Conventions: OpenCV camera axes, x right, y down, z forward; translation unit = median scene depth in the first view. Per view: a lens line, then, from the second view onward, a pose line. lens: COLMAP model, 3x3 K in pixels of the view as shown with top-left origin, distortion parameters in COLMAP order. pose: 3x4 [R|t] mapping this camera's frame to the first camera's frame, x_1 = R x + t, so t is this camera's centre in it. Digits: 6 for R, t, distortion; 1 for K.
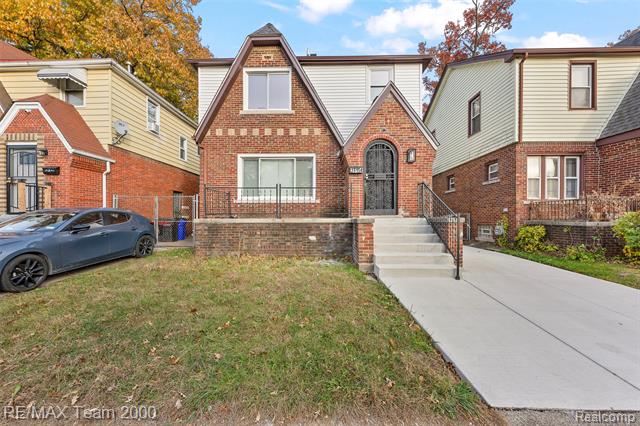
lens RADIAL K [[254.1, 0, 319.6], [0, 254.1, 217.3], [0, 0, 1]] dist [-0.001911, -0.000040]
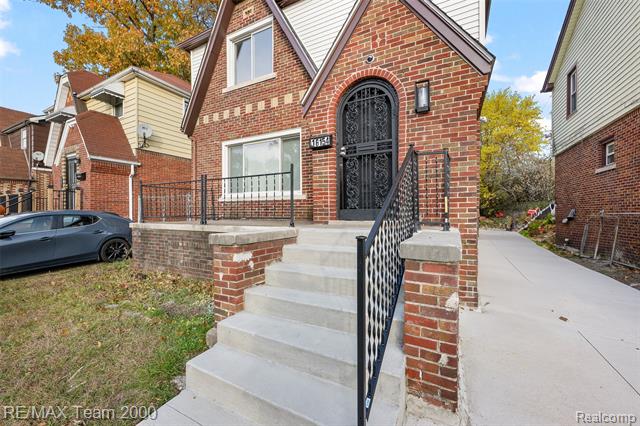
lens RADIAL K [[254.1, 0, 320.4], [0, 254.1, 211.7], [0, 0, 1]] dist [-0.001911, -0.000040]
pose [[0.893724, -0.001621, -0.448615, 0.339871], [0.001535, 0.999999, -0.000555, -0.022563], [0.448615, -0.000192, 0.893725, 0.411125]]
